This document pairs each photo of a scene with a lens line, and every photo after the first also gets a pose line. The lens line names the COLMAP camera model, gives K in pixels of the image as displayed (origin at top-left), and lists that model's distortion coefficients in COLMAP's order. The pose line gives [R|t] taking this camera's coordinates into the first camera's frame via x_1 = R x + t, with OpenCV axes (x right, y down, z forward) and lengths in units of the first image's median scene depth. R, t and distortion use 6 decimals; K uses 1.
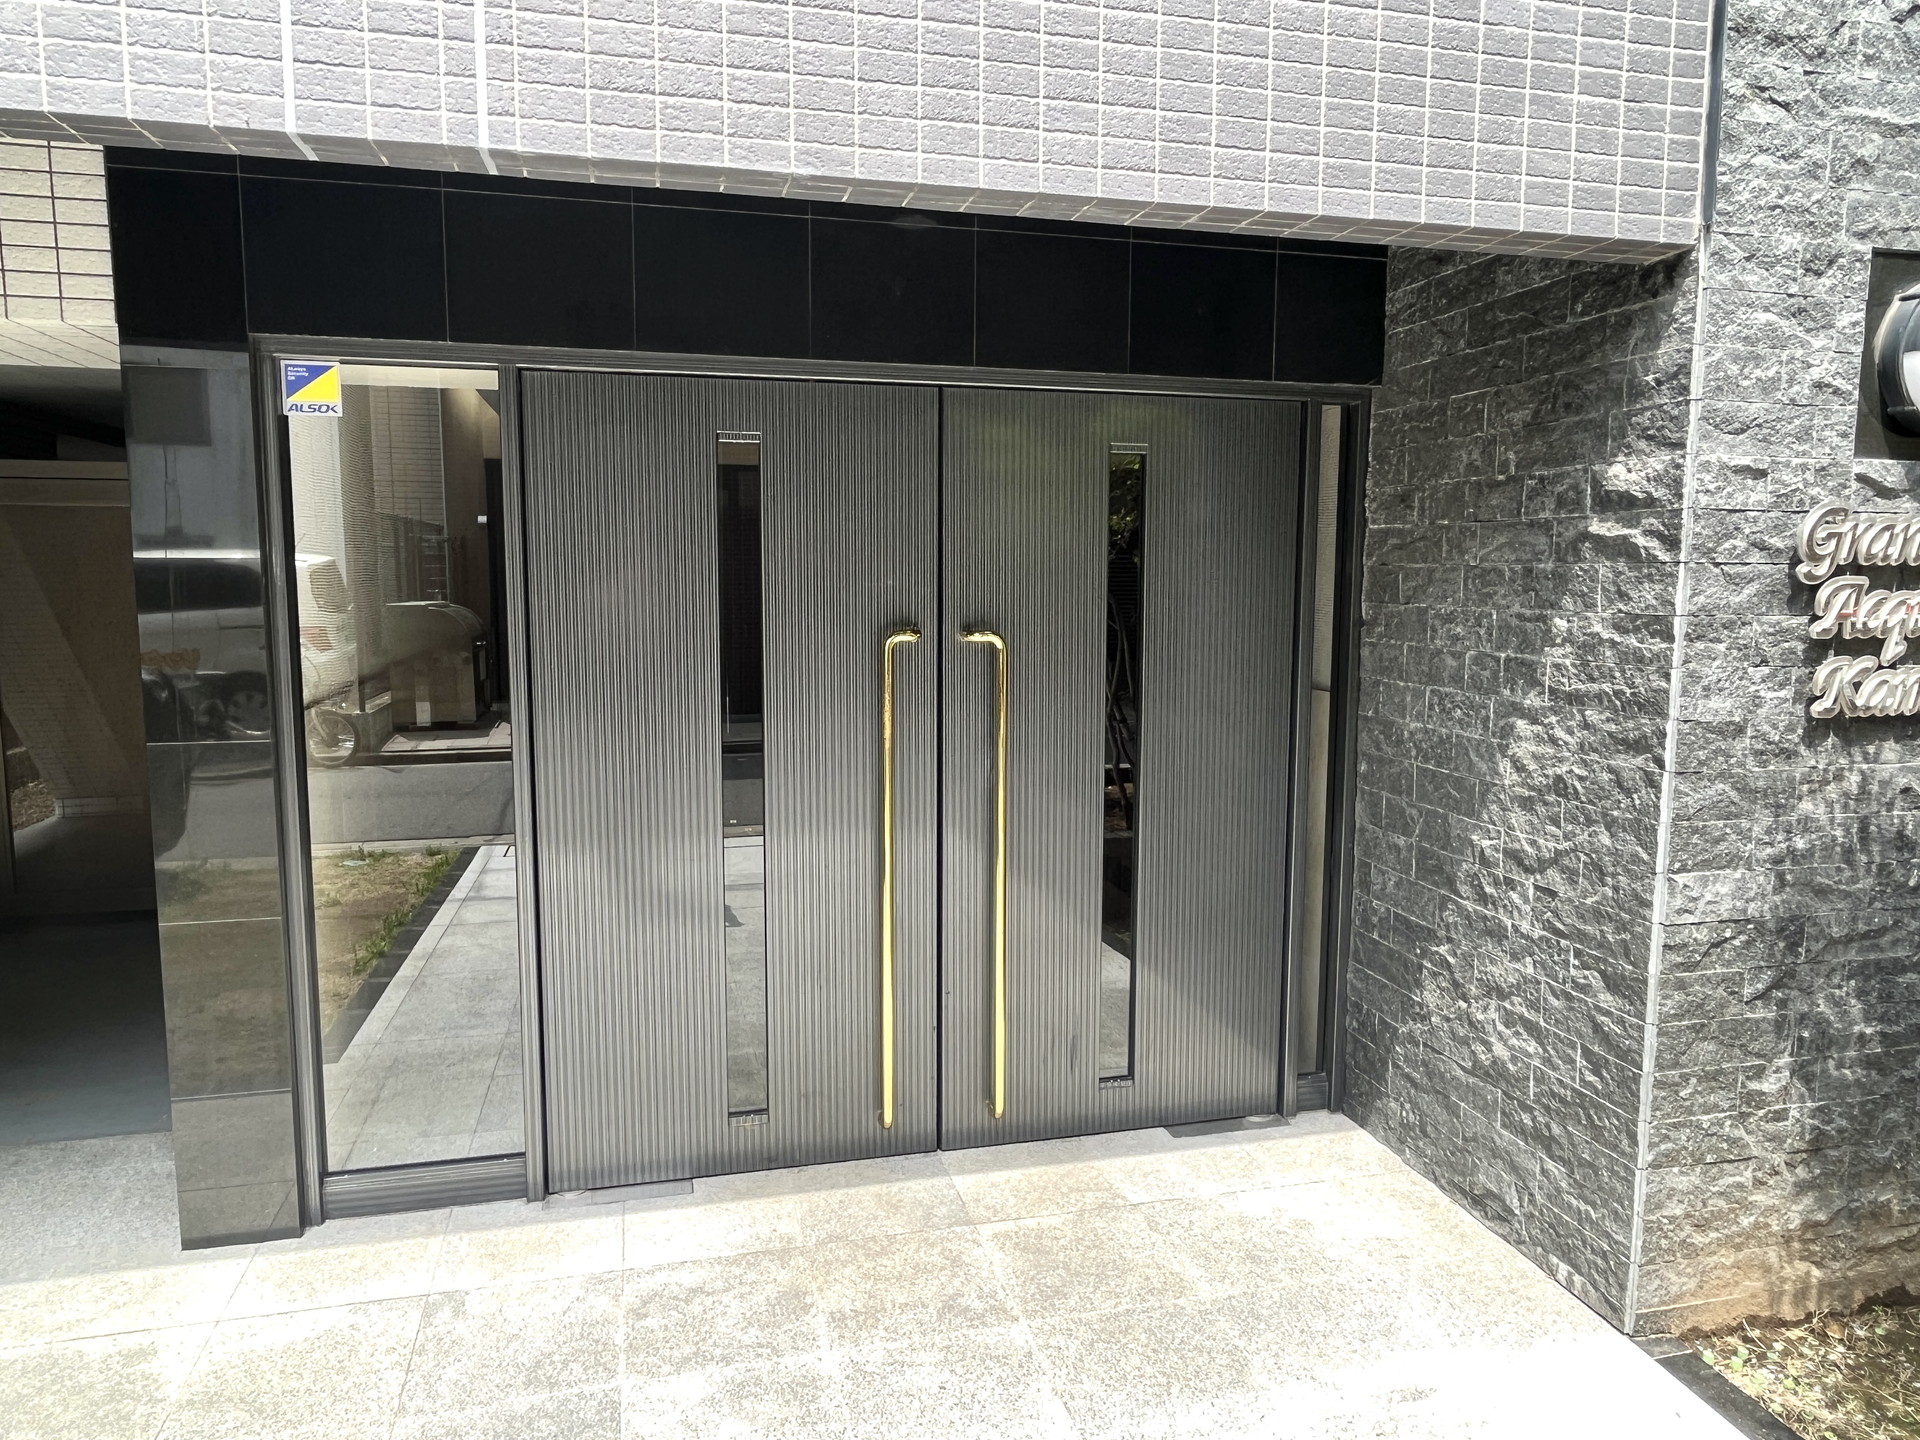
lens RADIAL K [[1262.3, 0, 968.5], [0, 1262.3, 710.3], [0, 0, 1]] dist [-0.007719, -0.000755]
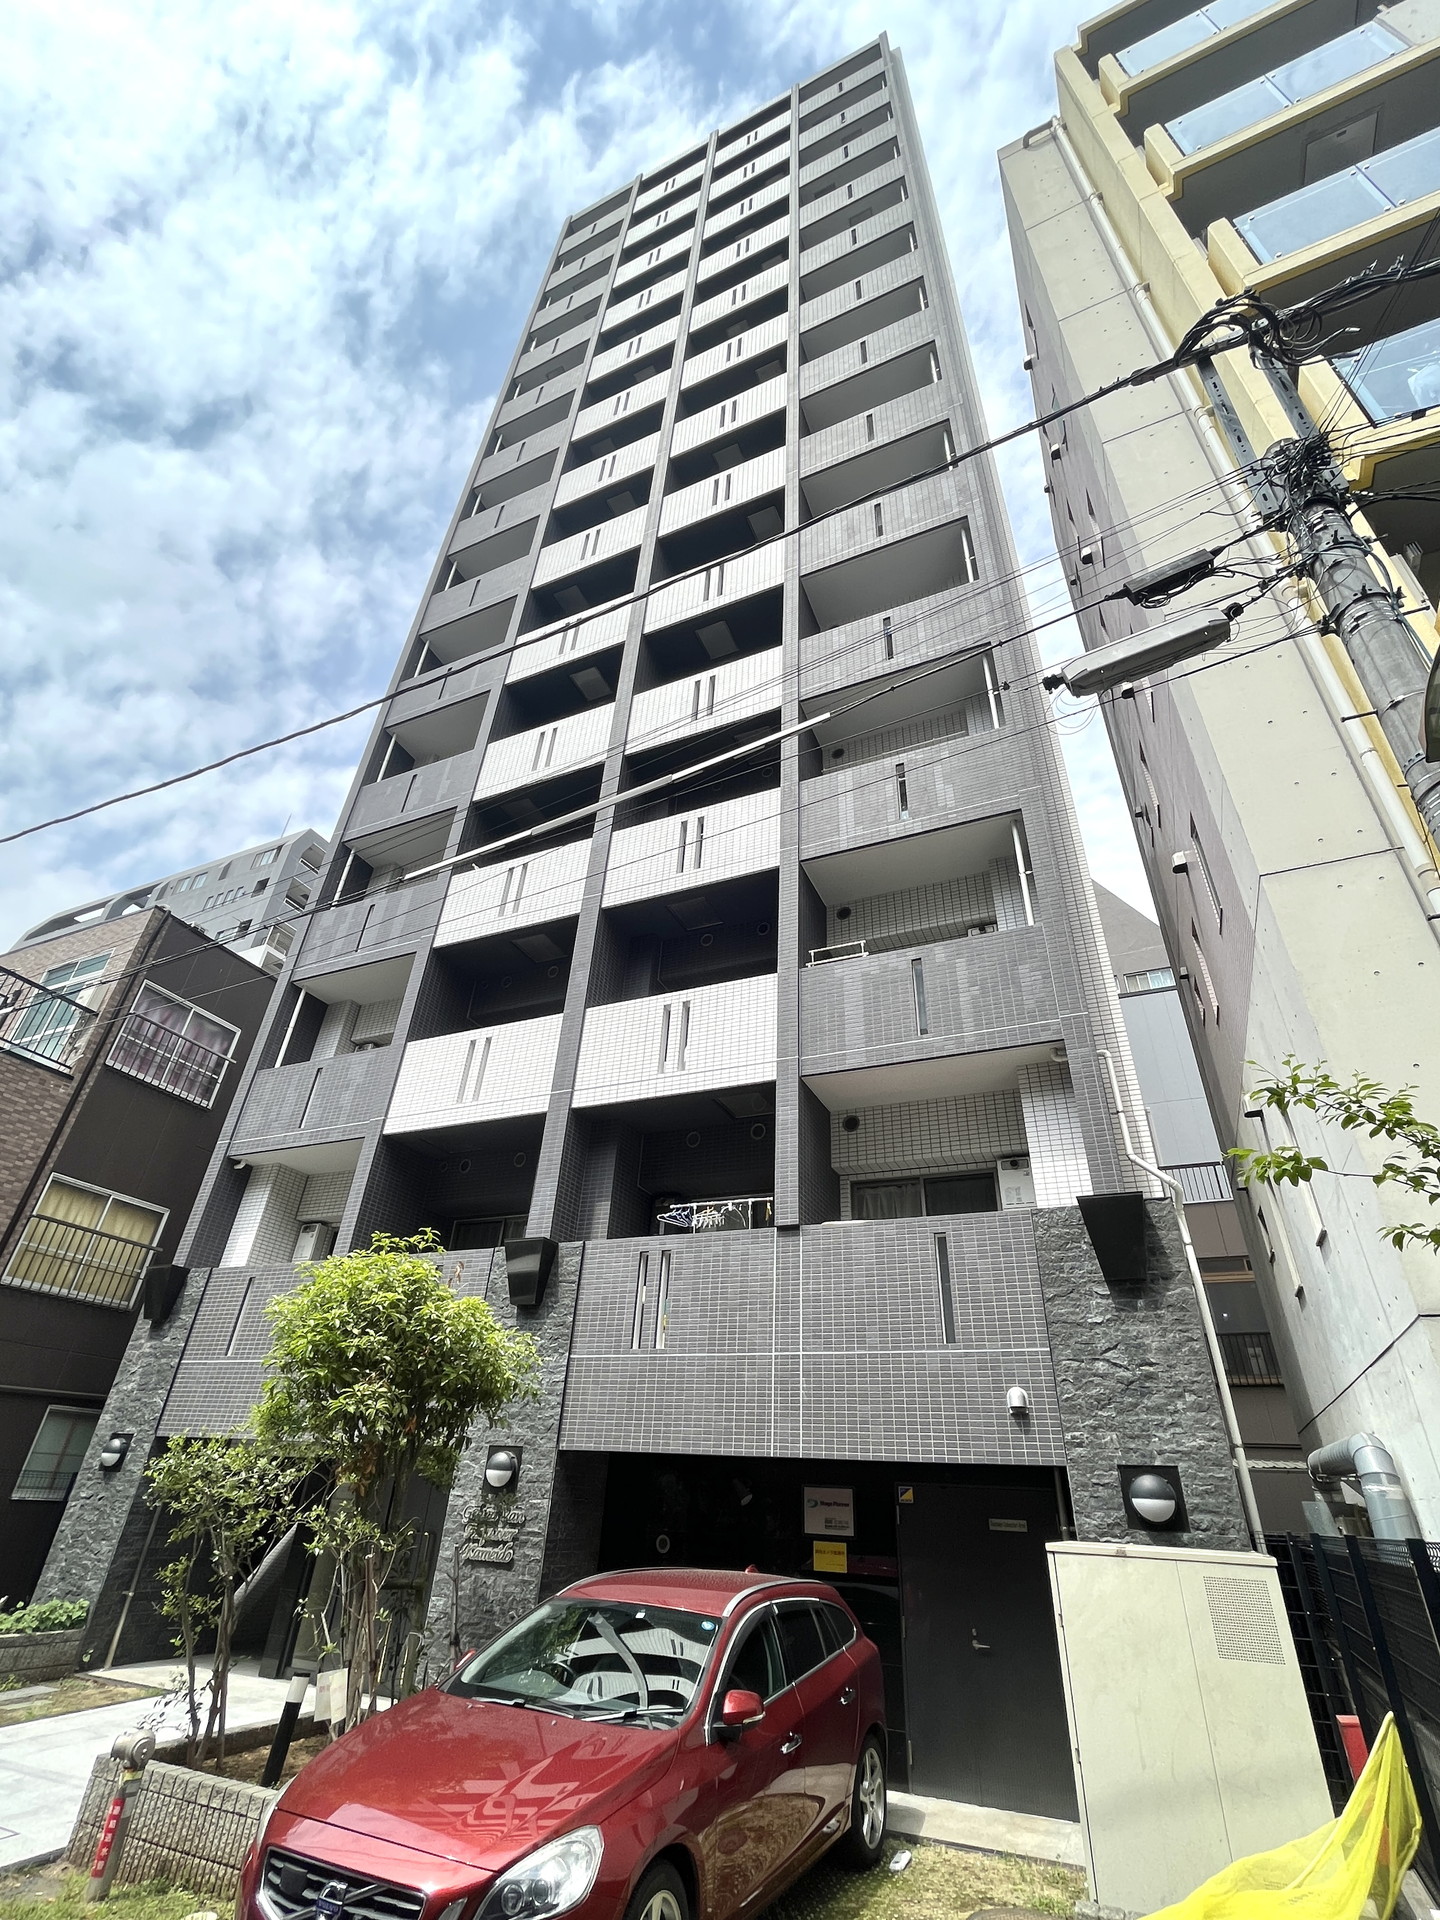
lens RADIAL K [[850.4, 0, 721.8], [0, 850.4, 963.7], [0, 0, 1]] dist [-0.003777, 0.000513]
pose [[0.789070, -0.301388, -0.535288, 3.714513], [-0.111803, 0.786363, -0.607563, 0.075090], [0.604044, 0.539257, 0.586799, -1.420568]]
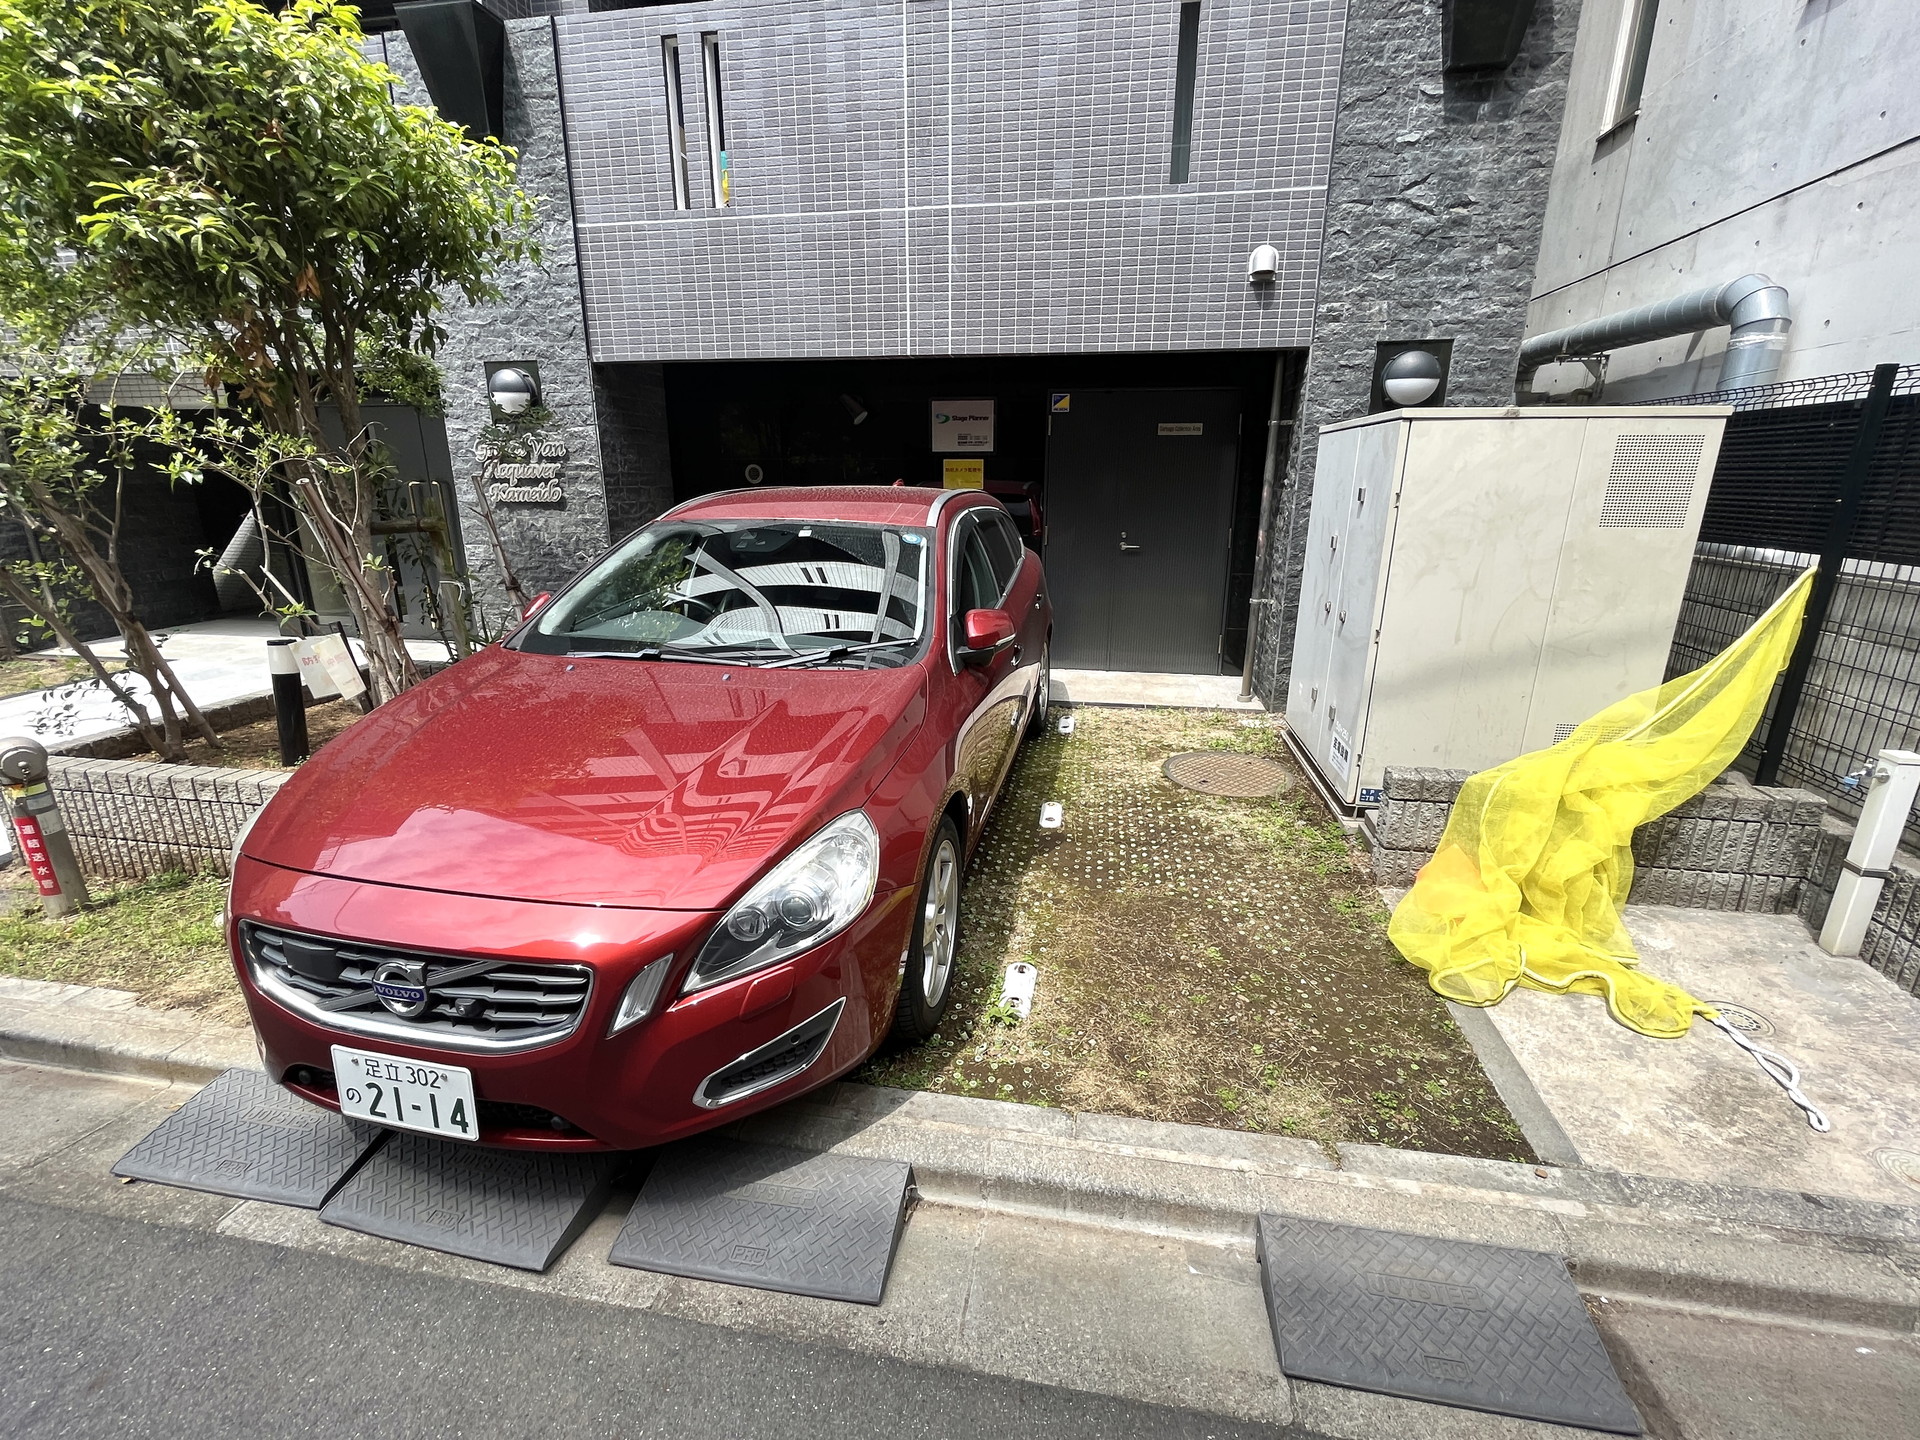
lens RADIAL K [[850.4, 0, 958.3], [0, 850.4, 719.5], [0, 0, 1]] dist [-0.003777, 0.000513]
pose [[0.913483, 0.110939, -0.391460, 2.842262], [-0.042803, 0.982974, 0.178690, 0.125017], [0.404618, -0.146475, 0.902679, -0.709814]]
